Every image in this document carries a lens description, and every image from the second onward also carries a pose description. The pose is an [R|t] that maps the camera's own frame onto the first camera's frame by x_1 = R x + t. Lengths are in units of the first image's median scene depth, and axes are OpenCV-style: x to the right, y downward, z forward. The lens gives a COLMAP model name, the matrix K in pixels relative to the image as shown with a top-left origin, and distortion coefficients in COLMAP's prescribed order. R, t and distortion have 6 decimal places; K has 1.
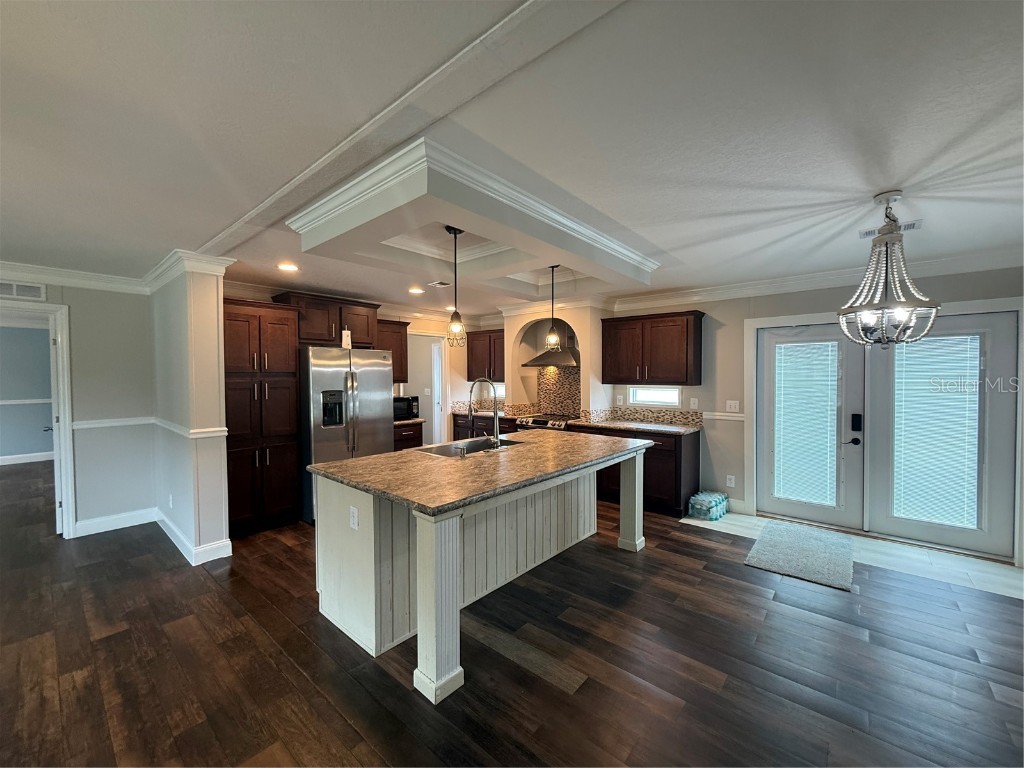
lens RADIAL K [[408.3, 0, 515.8], [0, 408.3, 384.9], [0, 0, 1]] dist [0.000464, 0.000129]
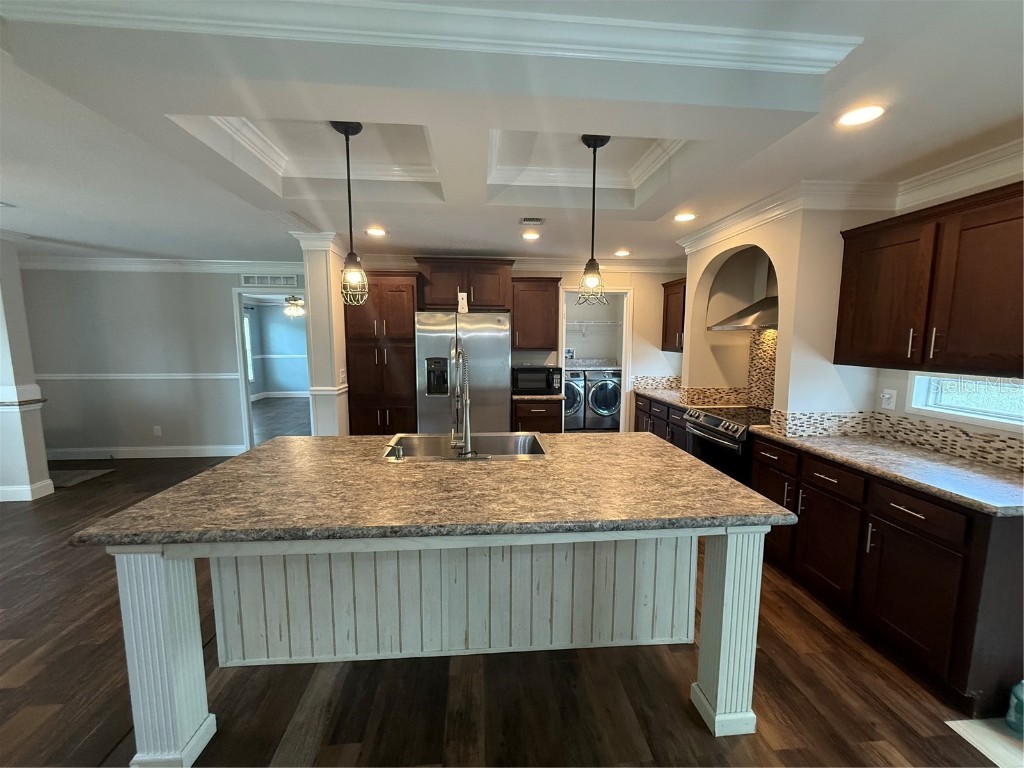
lens RADIAL K [[408.0, 0, 515.6], [0, 408.0, 385.9], [0, 0, 1]] dist [0.002069, 0.000237]
pose [[0.714790, 0.086956, -0.693912, 0.346056], [-0.024144, 0.994716, 0.099781, -0.020066], [0.698922, -0.054568, 0.713113, 0.438813]]
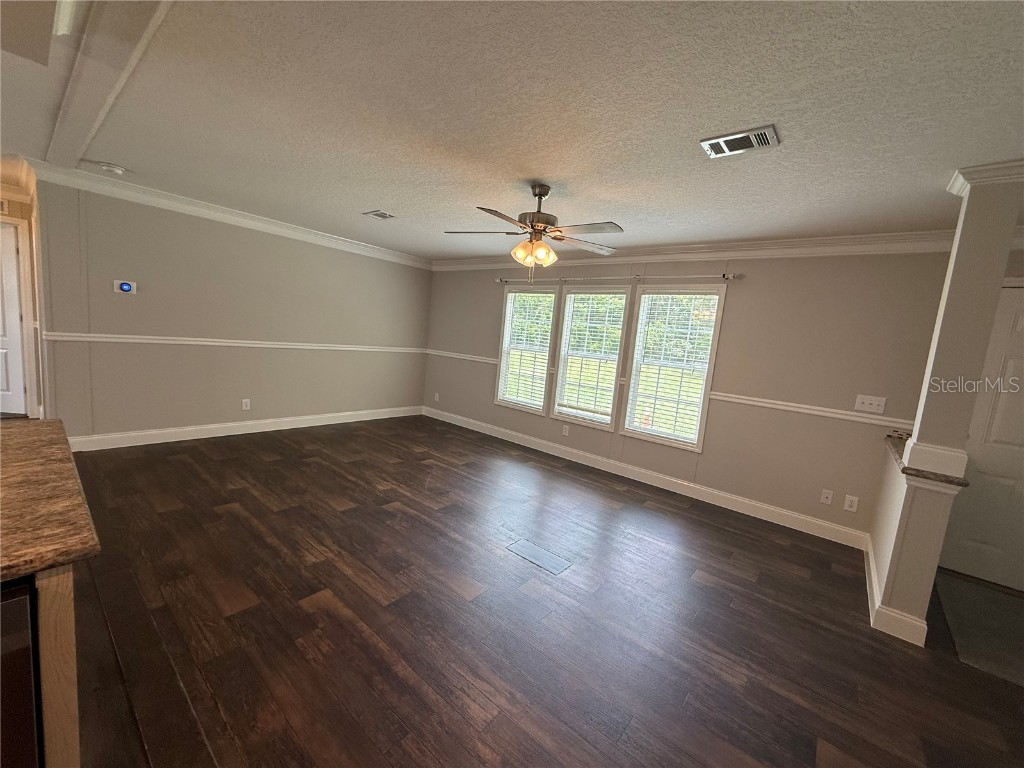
lens RADIAL K [[409.2, 0, 508.4], [0, 409.2, 383.1], [0, 0, 1]] dist [0.000951, 0.000251]
pose [[-0.995732, -0.090039, -0.020246, -0.515093], [-0.092045, 0.984801, 0.147290, -0.007971], [0.006677, 0.148525, -0.988886, 0.816596]]
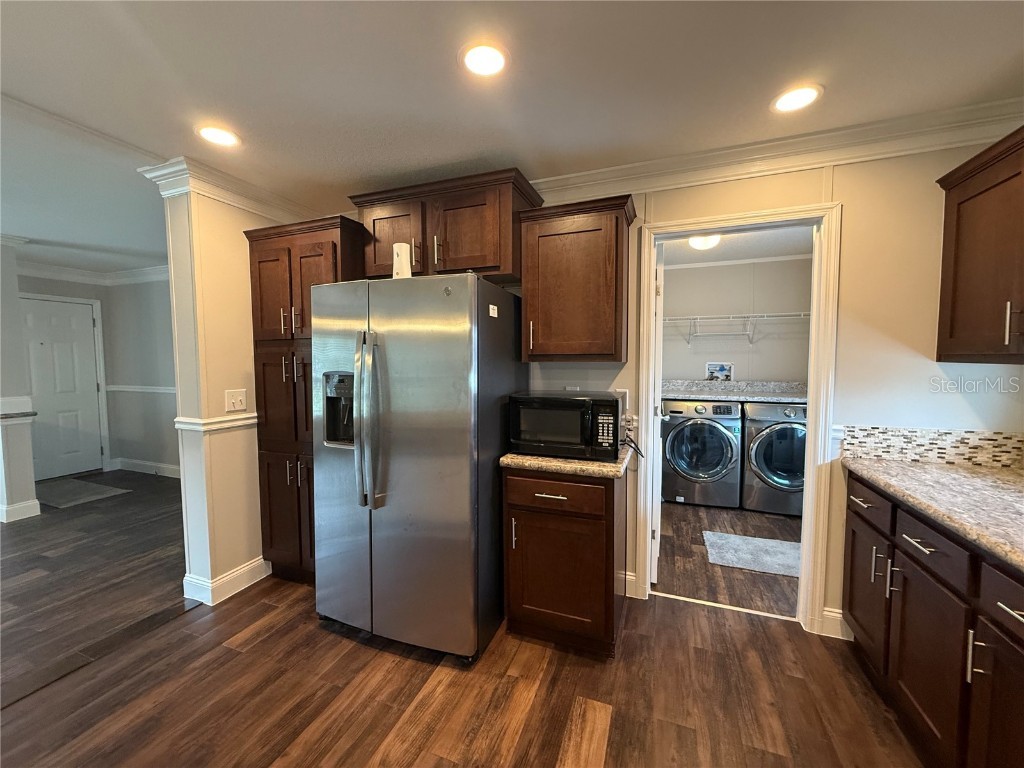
lens RADIAL K [[408.2, 0, 508.5], [0, 408.2, 383.0], [0, 0, 1]] dist [0.001244, -0.000093]
pose [[0.332925, 0.058866, -0.941114, 0.074670], [-0.022508, 0.998261, 0.054479, -0.004015], [0.942685, 0.003045, 0.333671, 1.014670]]
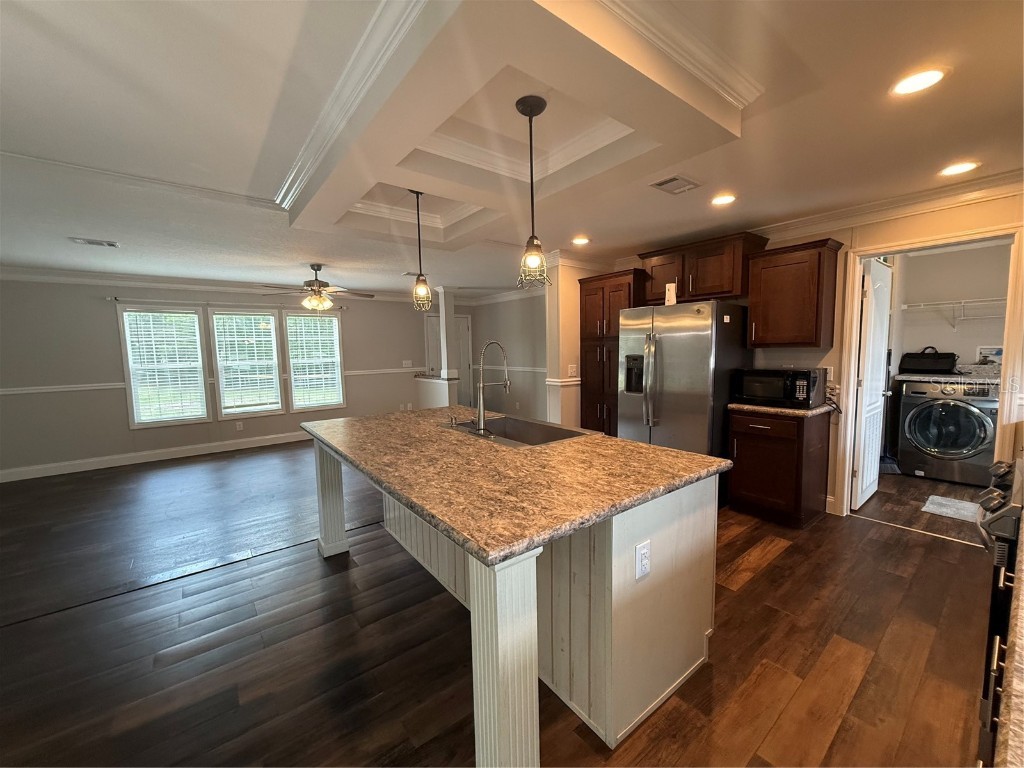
lens RADIAL K [[408.7, 0, 515.6], [0, 408.7, 385.0], [0, 0, 1]] dist [0.001031, 0.000004]
pose [[-0.195296, 0.094100, -0.976220, 0.508671], [-0.006690, 0.995235, 0.097272, -0.006365], [0.980722, 0.025528, -0.193736, 0.904581]]
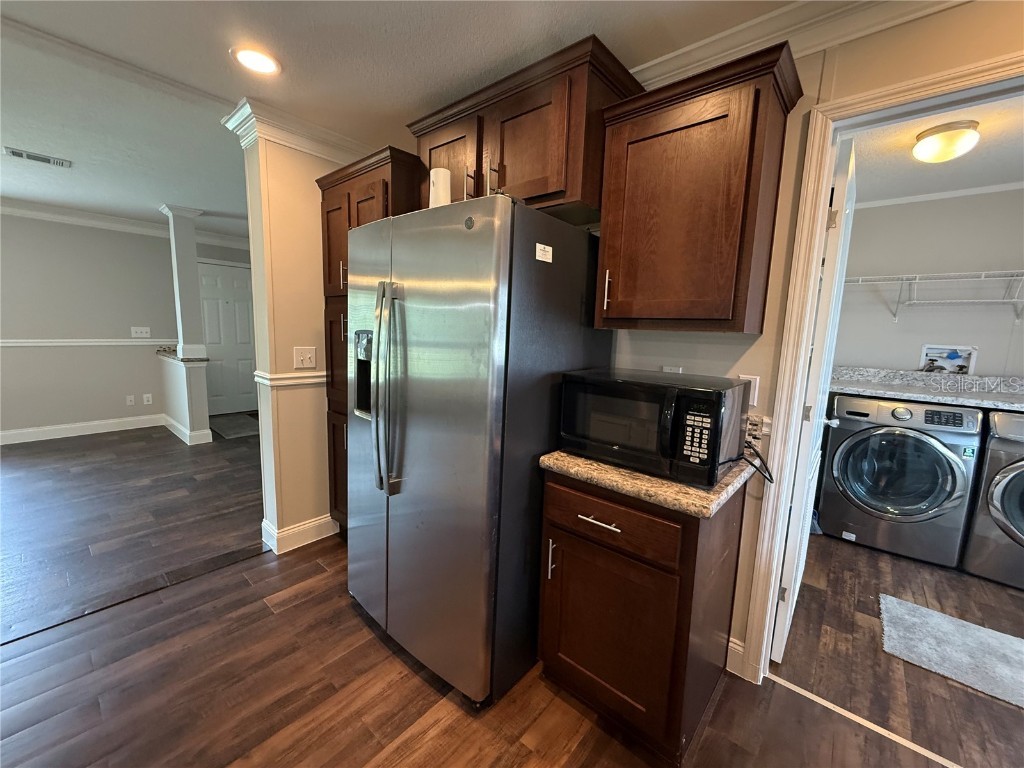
lens RADIAL K [[409.2, 0, 508.4], [0, 409.2, 383.1], [0, 0, 1]] dist [0.000951, 0.000251]
pose [[-0.009212, 0.136791, -0.990557, -0.030333], [-0.059877, 0.988746, 0.137098, 0.000628], [0.998163, 0.060575, -0.000918, 1.132771]]
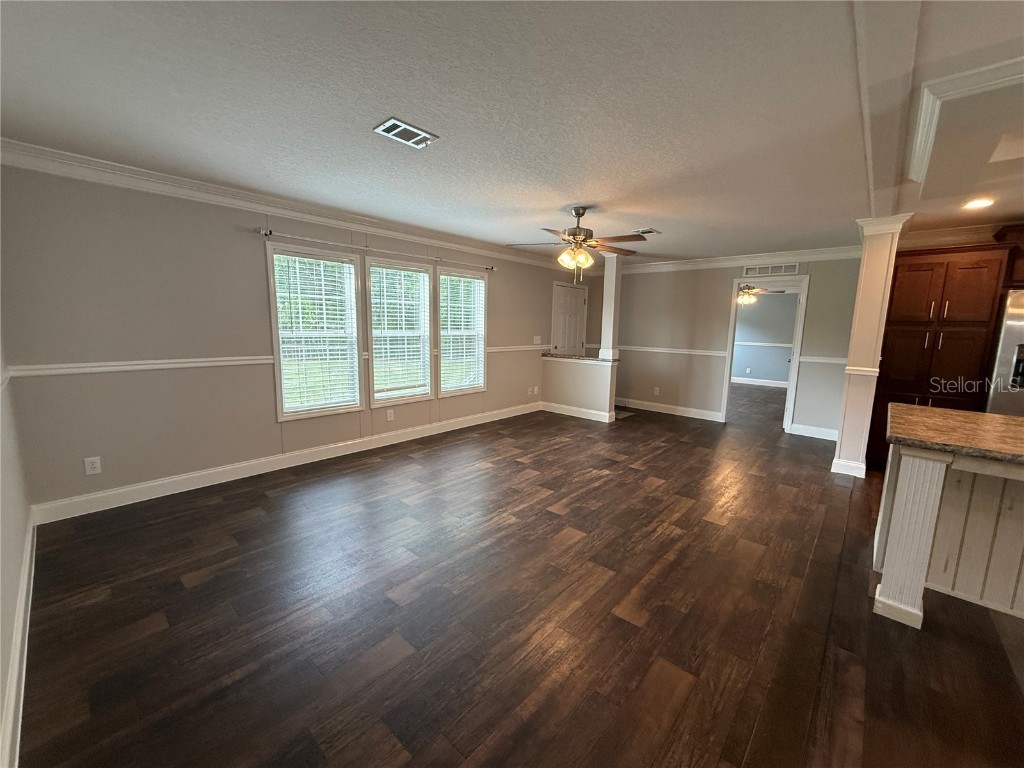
lens RADIAL K [[408.2, 0, 508.5], [0, 408.2, 383.0], [0, 0, 1]] dist [0.001244, -0.000093]
pose [[-0.034856, 0.142533, -0.989176, 0.374896], [-0.049054, 0.988341, 0.144141, 0.023011], [0.998188, 0.053547, -0.027458, 0.000609]]
